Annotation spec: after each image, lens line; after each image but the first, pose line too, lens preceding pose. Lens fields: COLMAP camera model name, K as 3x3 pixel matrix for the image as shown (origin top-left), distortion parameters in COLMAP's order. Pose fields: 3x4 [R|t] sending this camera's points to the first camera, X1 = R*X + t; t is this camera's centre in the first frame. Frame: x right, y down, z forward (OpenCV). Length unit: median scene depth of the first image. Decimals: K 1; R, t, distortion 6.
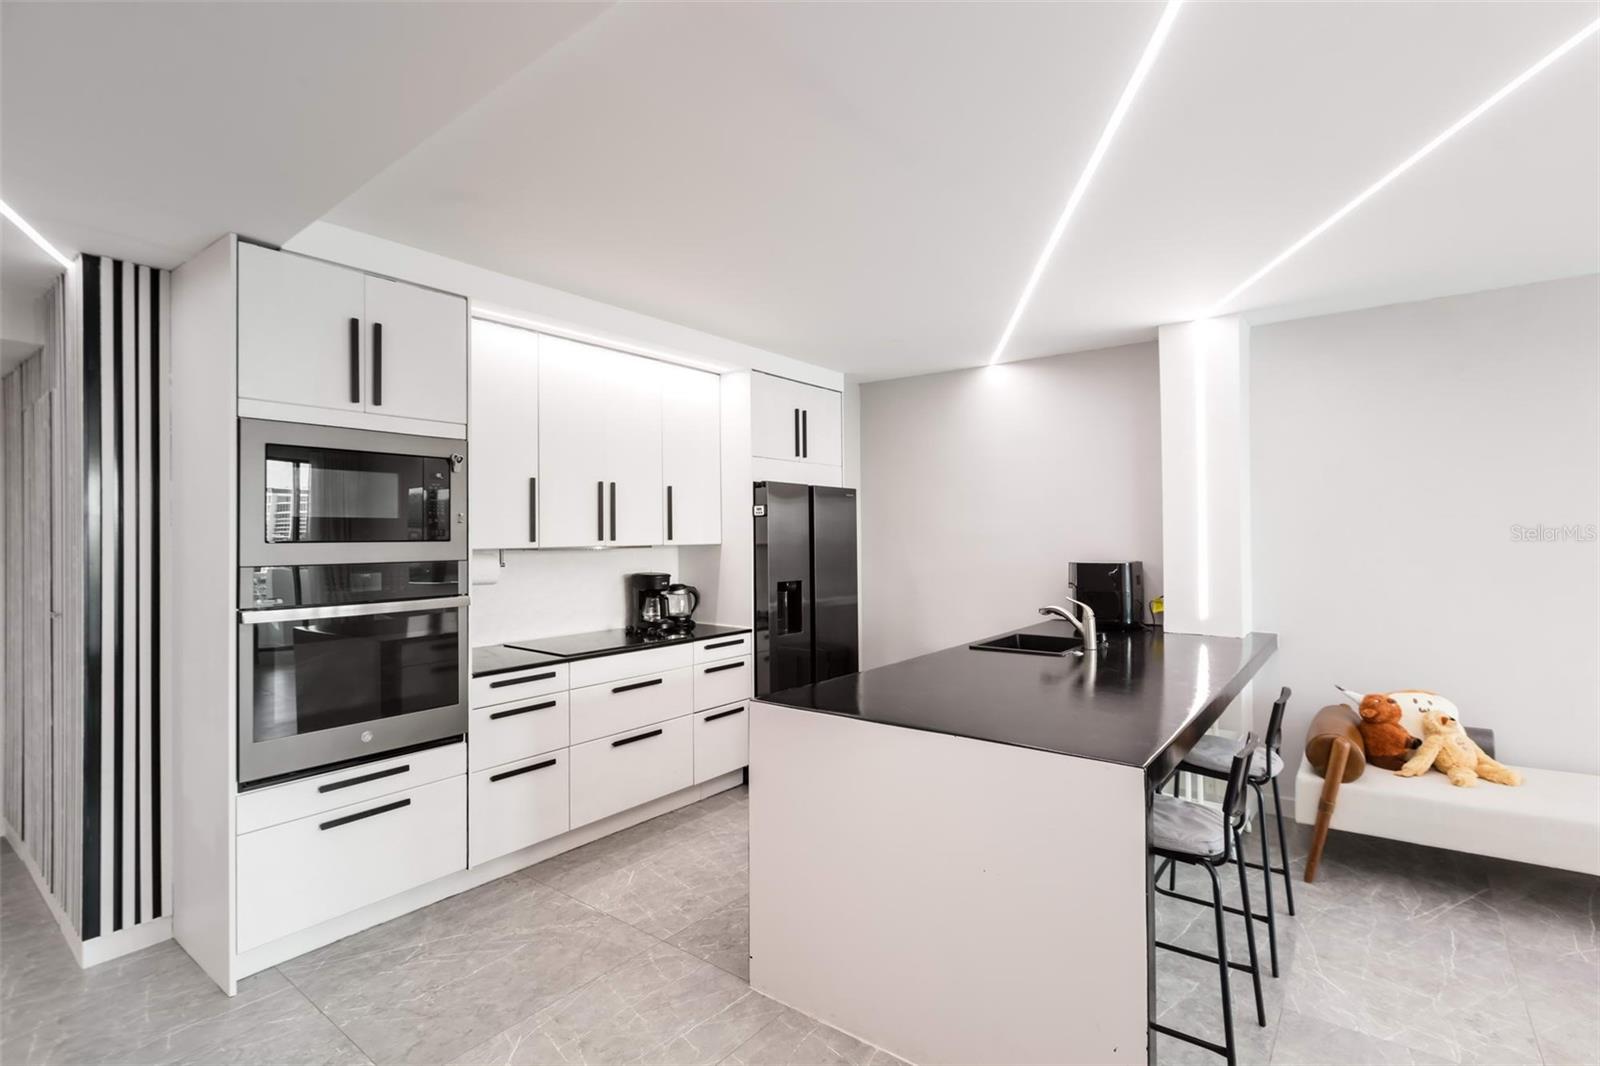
lens RADIAL K [[745.5, 0, 800.0], [0, 745.5, 533.0], [0, 0, 1]] dist [-0.004366, -0.001039]
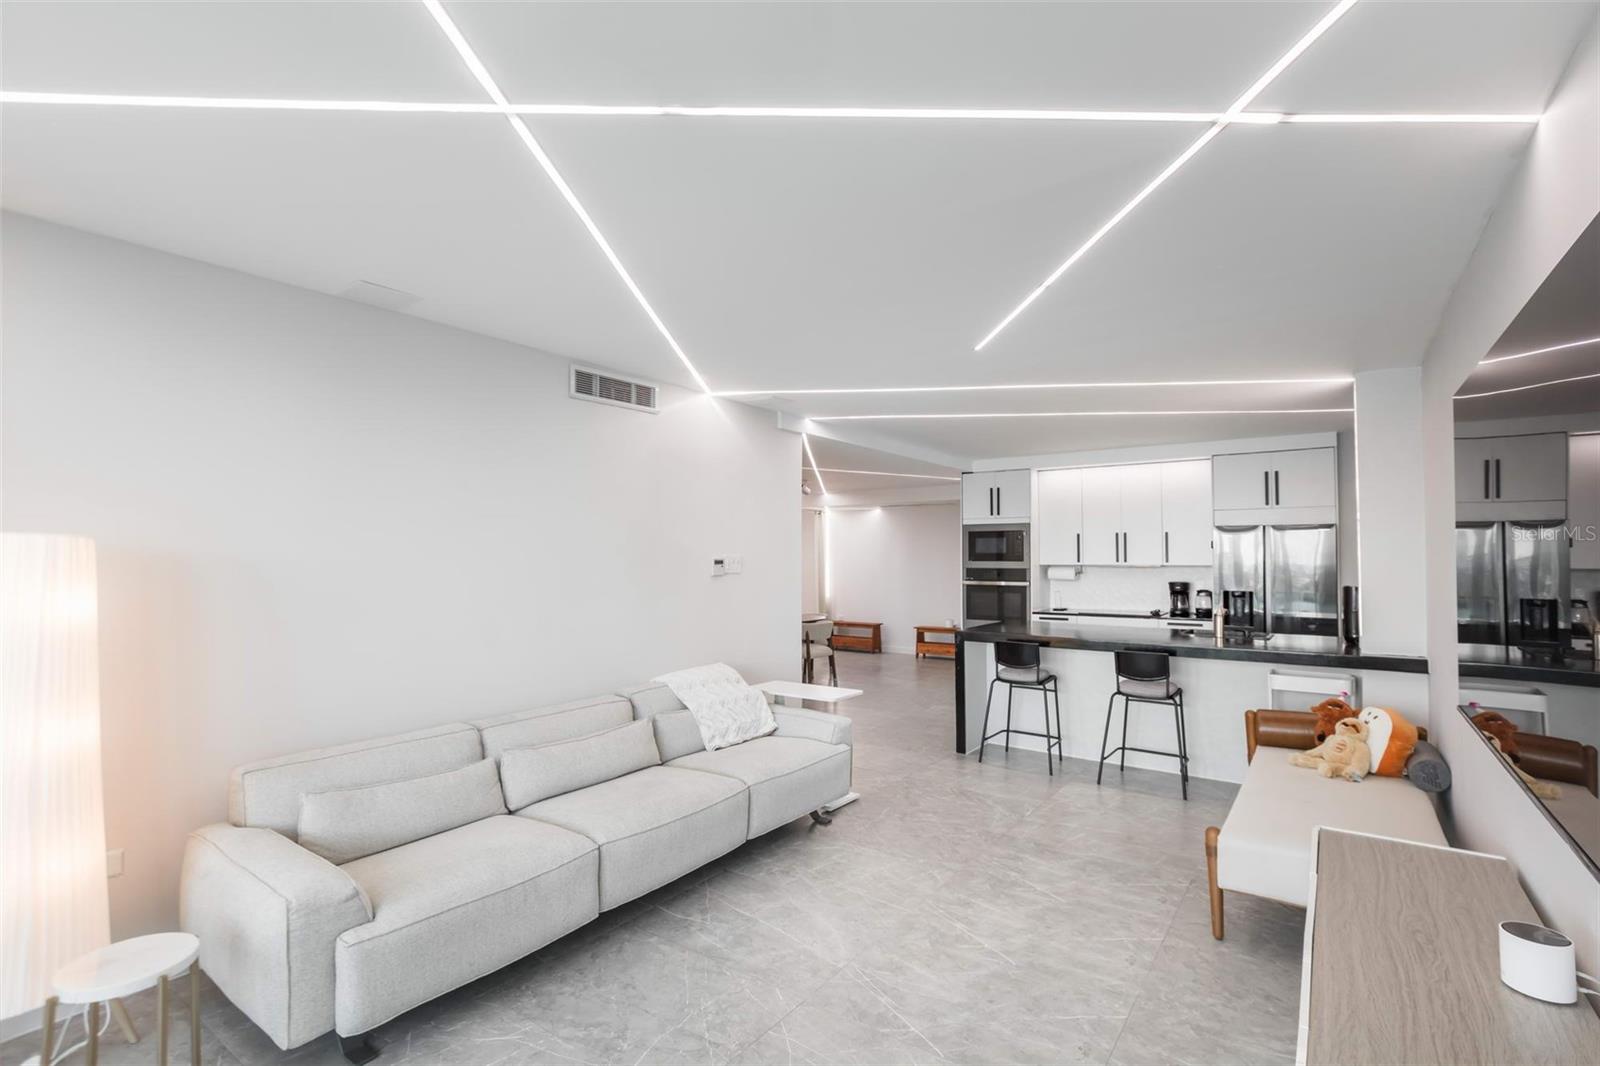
lens RADIAL K [[730.1, 0, 800.0], [0, 730.1, 533.0], [0, 0, 1]] dist [-0.001935, -0.000072]
pose [[0.029100, -0.024499, -0.999276, 2.113973], [0.001510, 0.999700, -0.024465, -0.027057], [0.999575, -0.000797, 0.029128, 0.109895]]
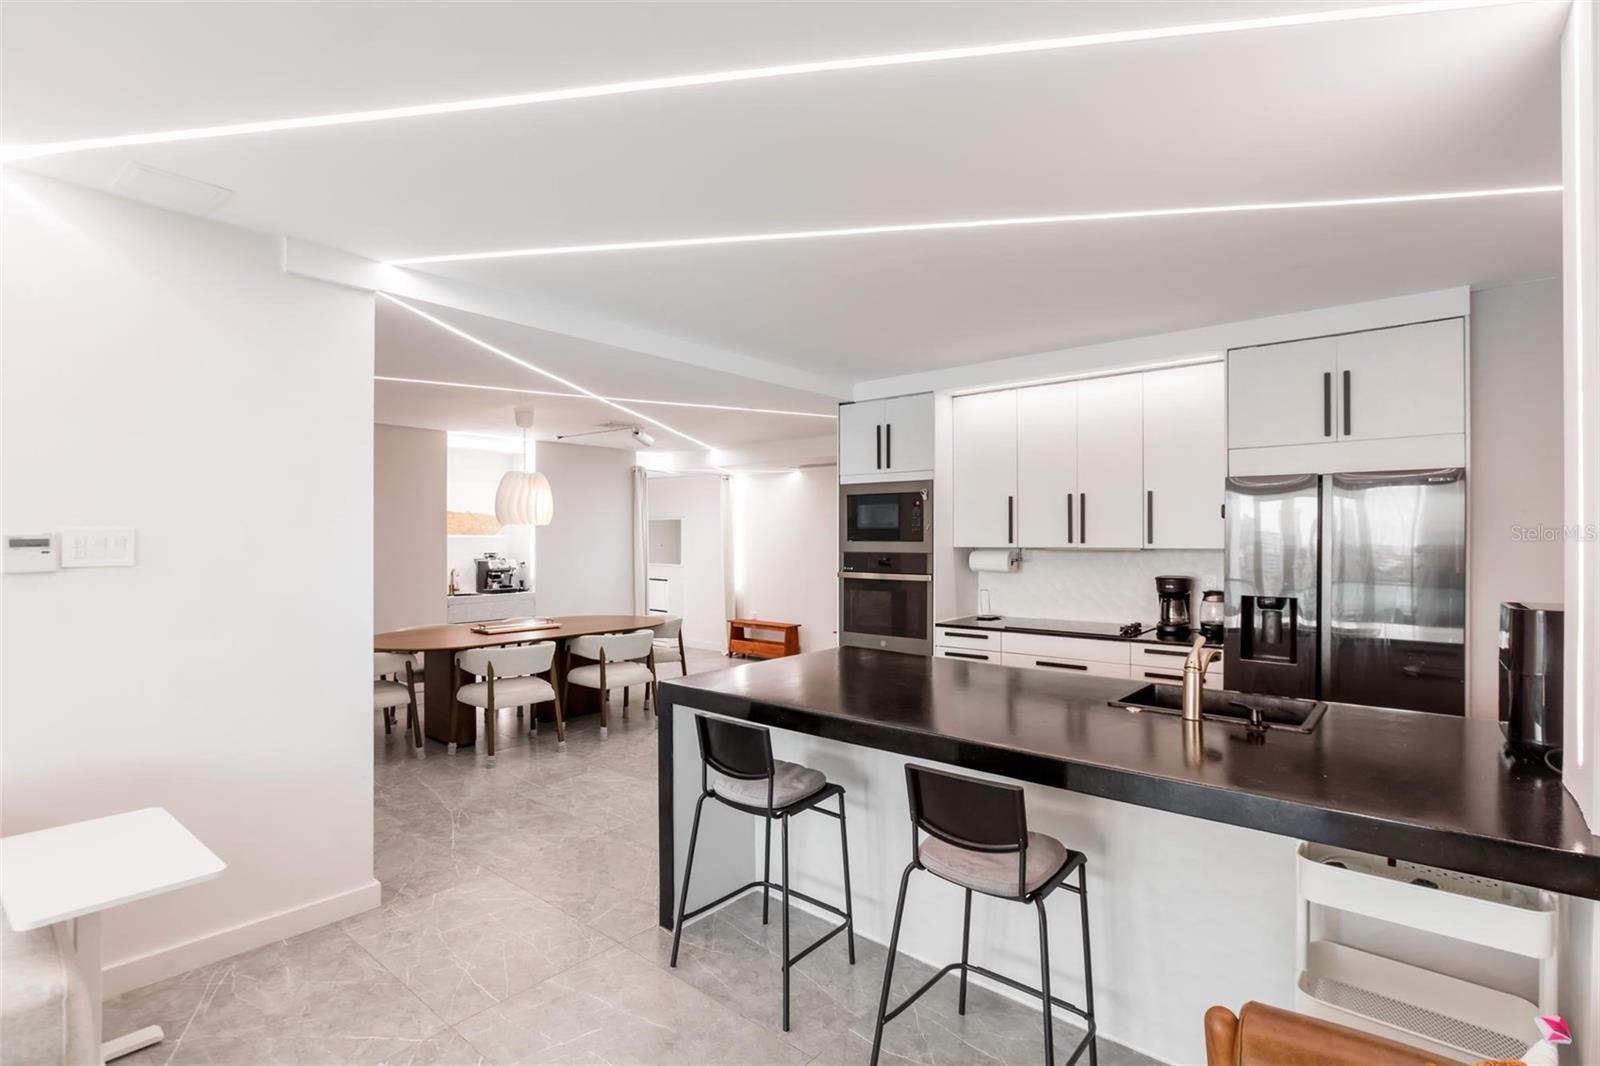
lens RADIAL K [[751.4, 0, 800.0], [0, 751.4, 533.0], [0, 0, 1]] dist [-0.003346, -0.000640]
pose [[-0.035167, 0.002366, -0.999379, 1.209260], [0.002422, 0.999994, 0.002282, -0.012162], [0.999379, -0.002340, -0.035173, 0.765701]]
